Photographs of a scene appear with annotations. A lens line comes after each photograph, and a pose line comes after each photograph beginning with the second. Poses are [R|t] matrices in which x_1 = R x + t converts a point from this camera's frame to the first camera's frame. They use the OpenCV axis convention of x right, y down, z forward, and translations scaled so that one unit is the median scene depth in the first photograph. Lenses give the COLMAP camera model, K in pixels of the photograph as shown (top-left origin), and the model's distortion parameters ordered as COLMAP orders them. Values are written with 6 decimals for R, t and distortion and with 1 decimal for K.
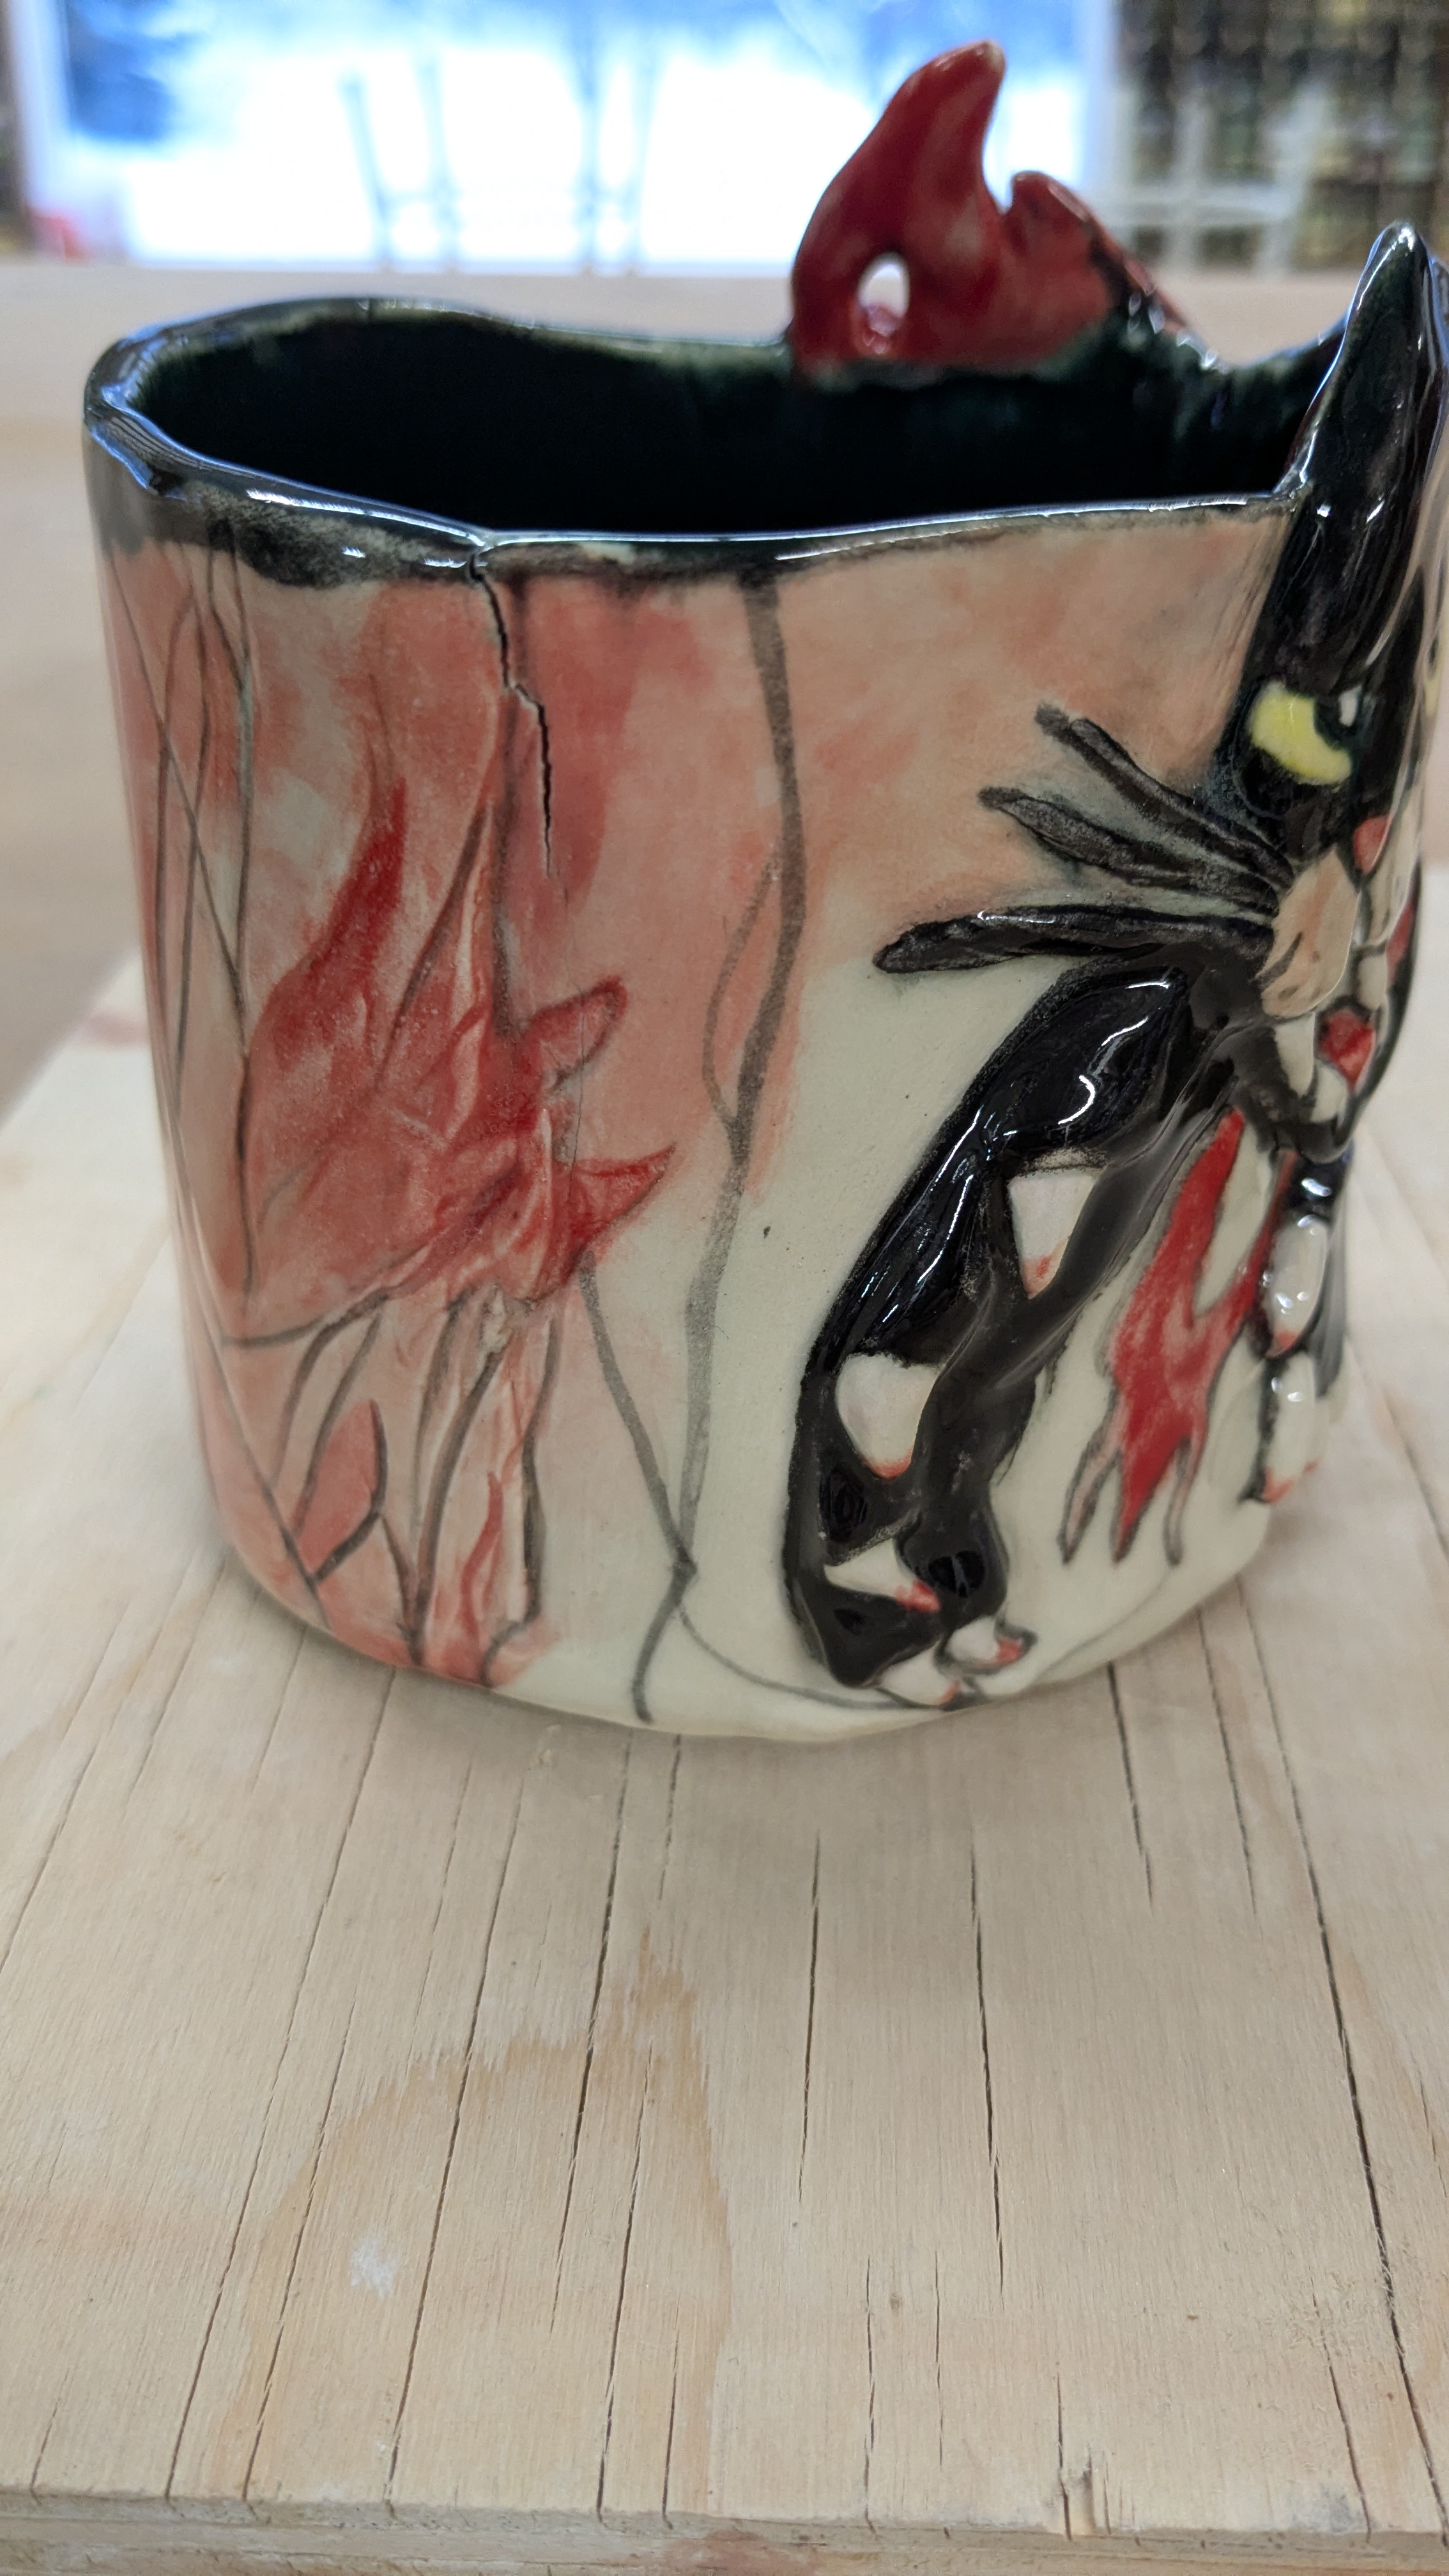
lens RADIAL K [[2056.9, 0, 753.8], [0, 2056.9, 1278.6], [0, 0, 1]] dist [0.006020, -0.060858]
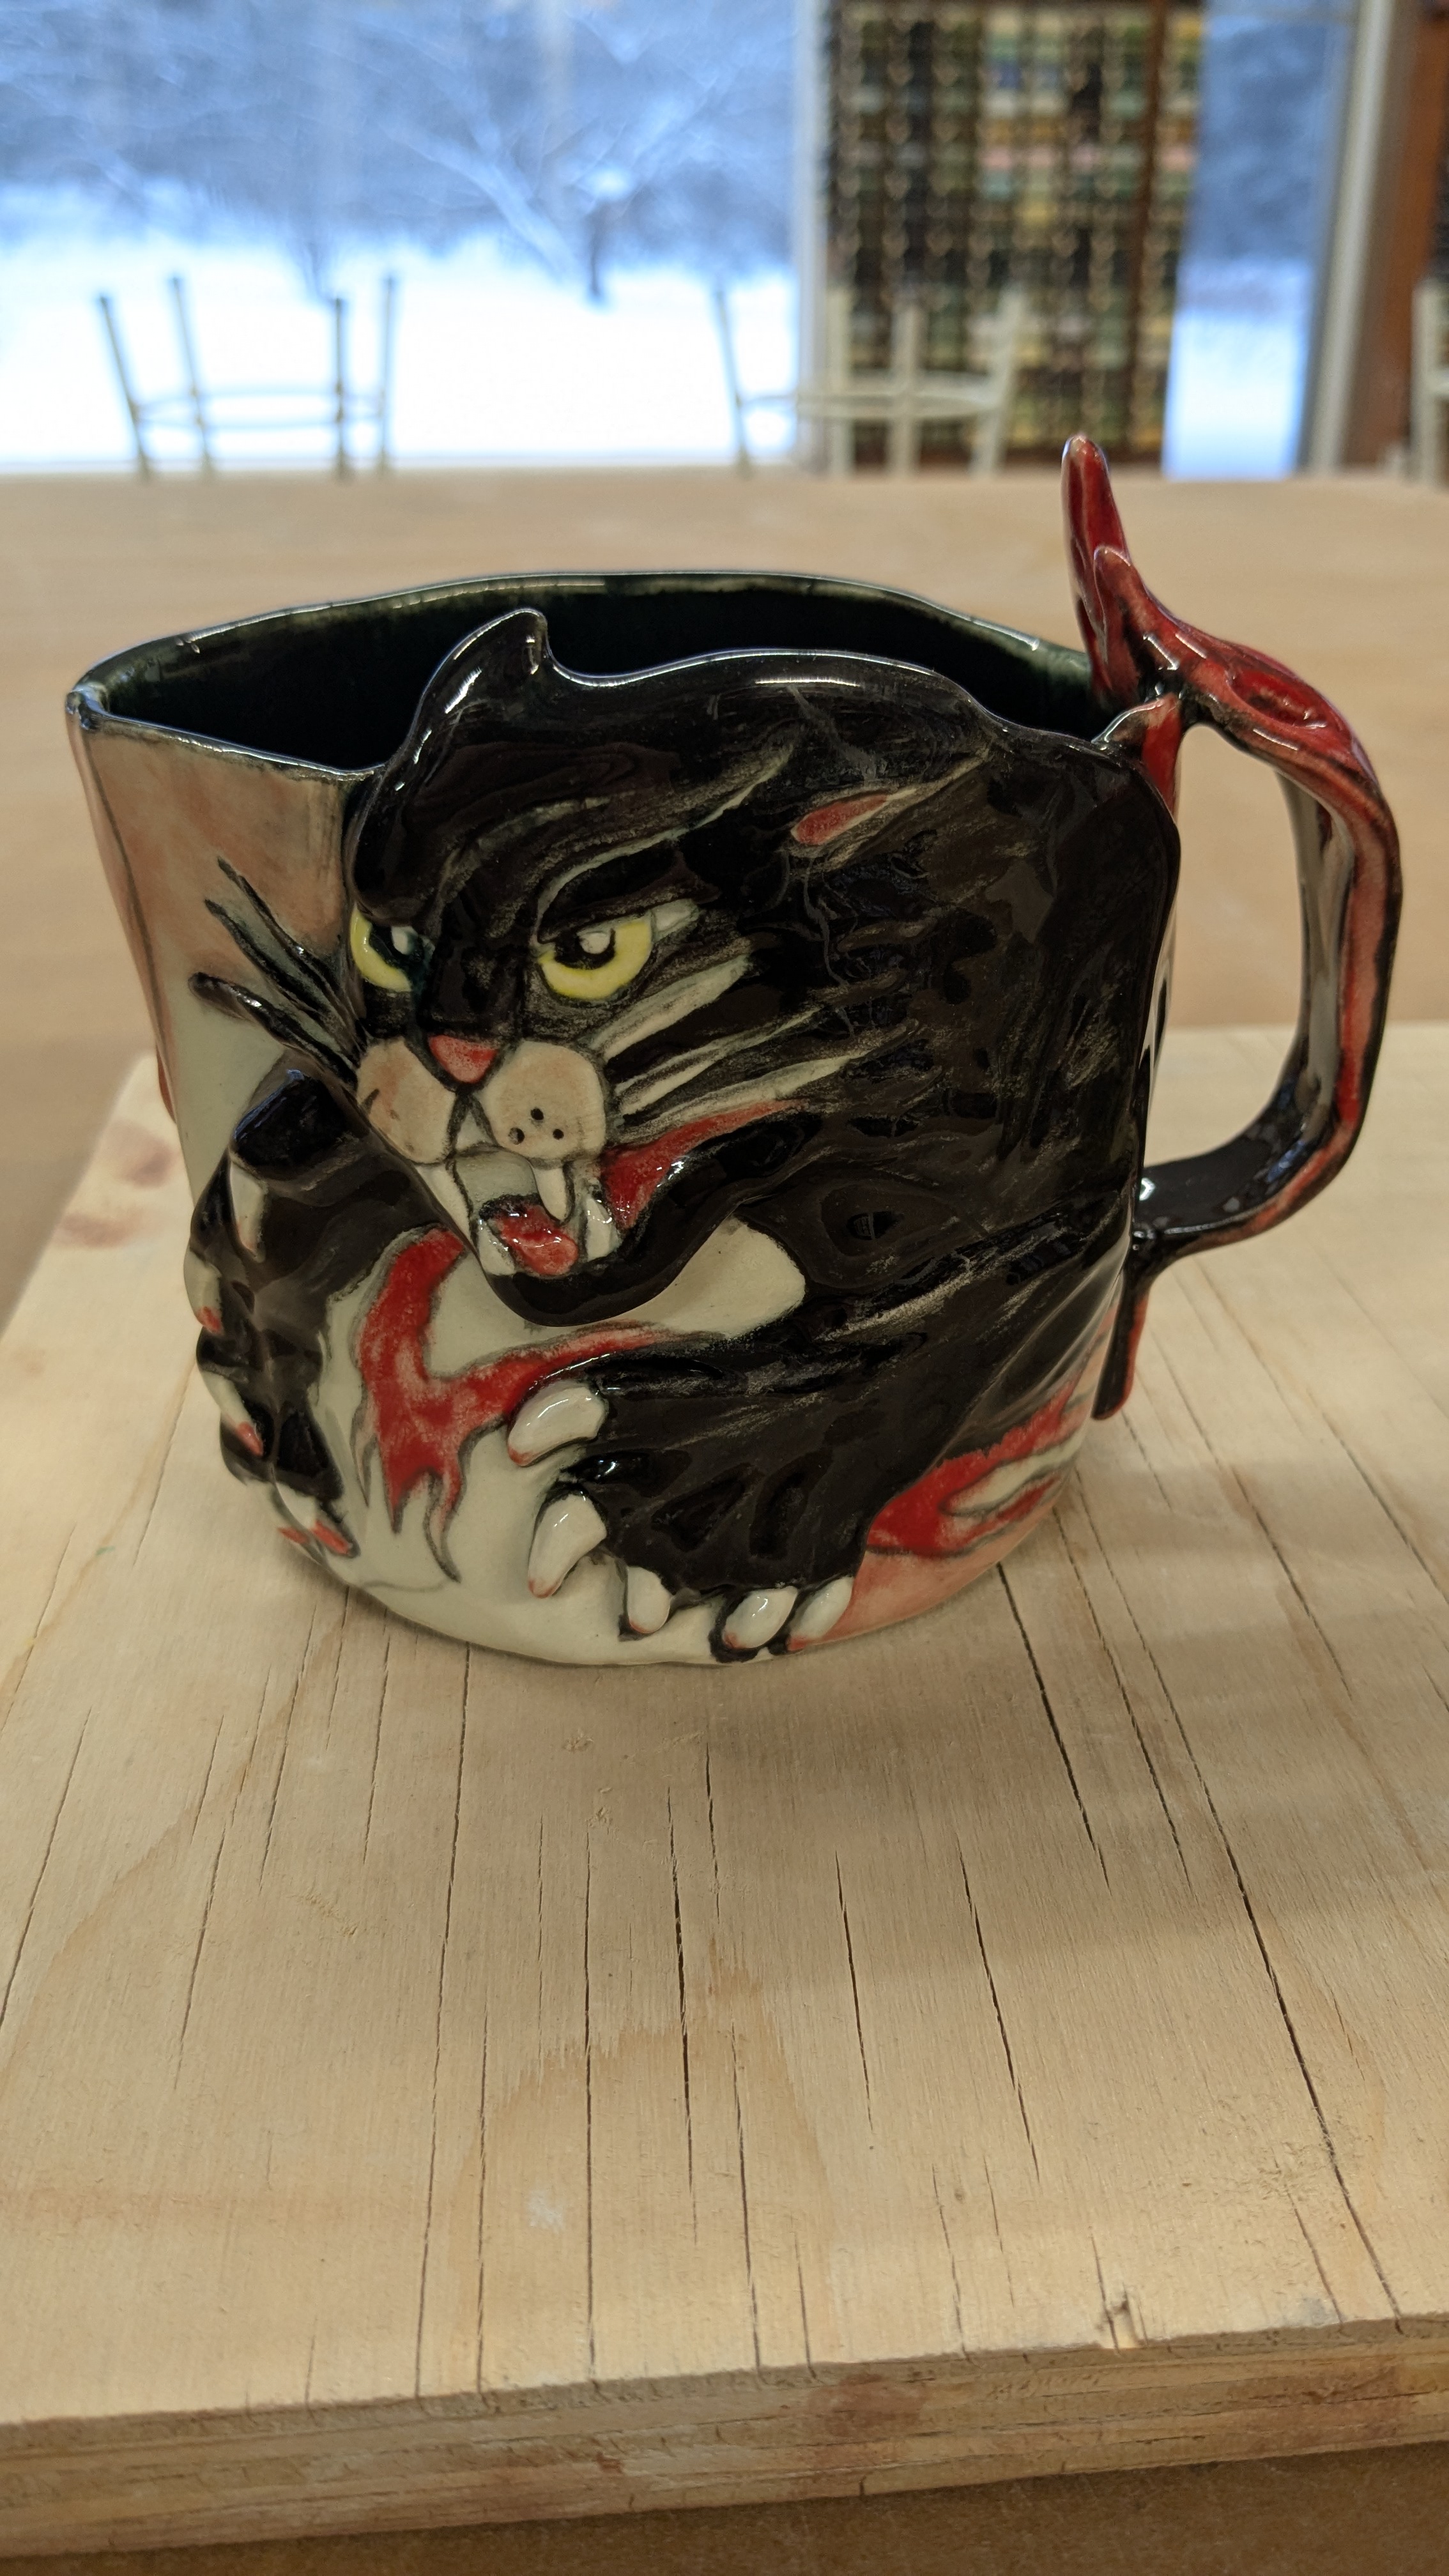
lens RADIAL K [[2015.8, 0, 724.5], [0, 2015.8, 1288.0], [0, 0, 1]] dist [0.030462, -0.070885]
pose [[0.994102, -0.057917, 0.091691, -0.158237], [0.063938, 0.995890, -0.064149, 0.005053], [-0.087599, 0.069633, 0.993719, -0.281080]]
